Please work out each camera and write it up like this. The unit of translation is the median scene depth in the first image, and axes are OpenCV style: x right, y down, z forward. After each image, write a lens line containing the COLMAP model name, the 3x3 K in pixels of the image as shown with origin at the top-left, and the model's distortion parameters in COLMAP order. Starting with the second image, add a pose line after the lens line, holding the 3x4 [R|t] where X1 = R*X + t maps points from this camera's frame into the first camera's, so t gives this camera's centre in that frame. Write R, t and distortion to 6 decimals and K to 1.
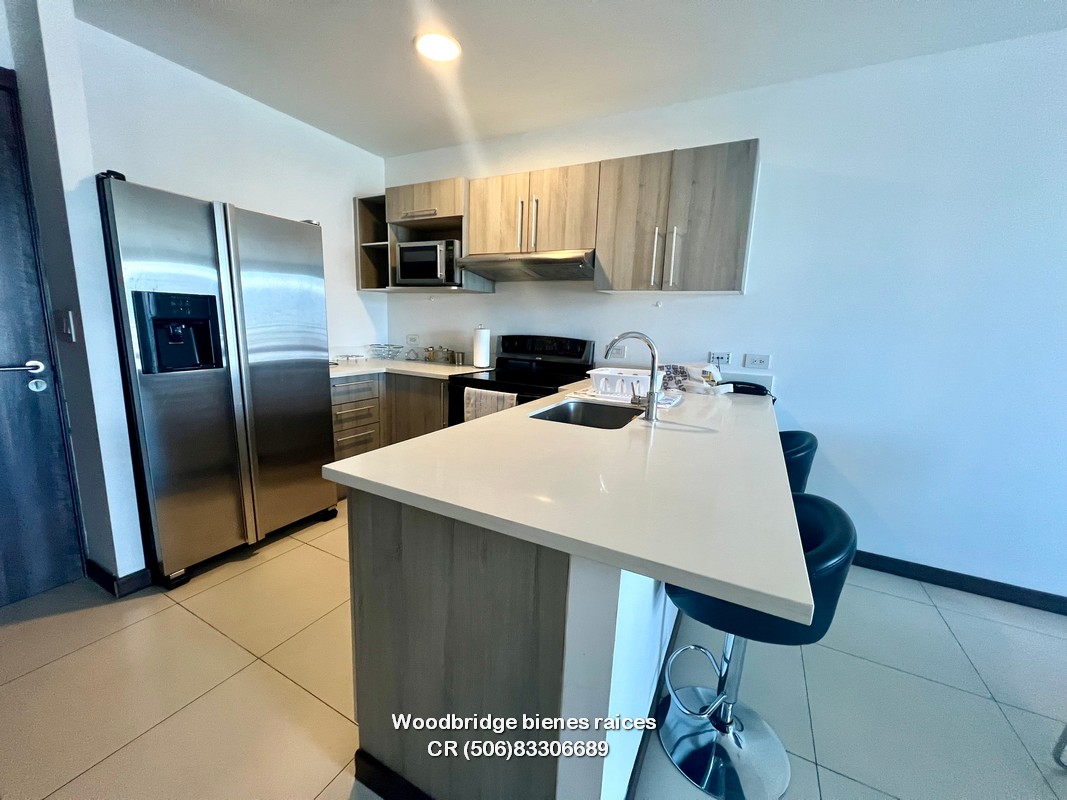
lens RADIAL K [[424.4, 0, 530.9], [0, 424.4, 401.9], [0, 0, 1]] dist [0.000938, -0.000135]
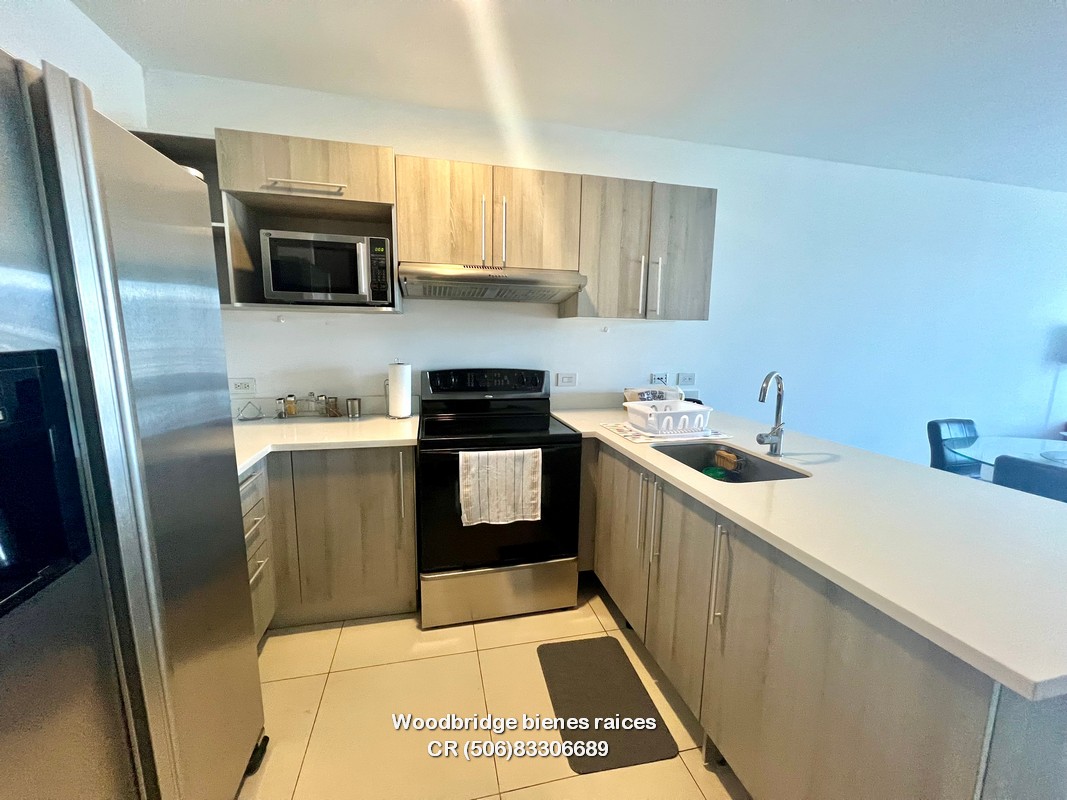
lens RADIAL K [[424.4, 0, 530.1], [0, 424.4, 402.4], [0, 0, 1]] dist [0.000938, -0.000135]
pose [[0.754805, -0.128331, 0.643273, -0.490961], [0.134881, 0.990084, 0.039253, -0.124380], [-0.641932, 0.057137, 0.764630, 0.365741]]
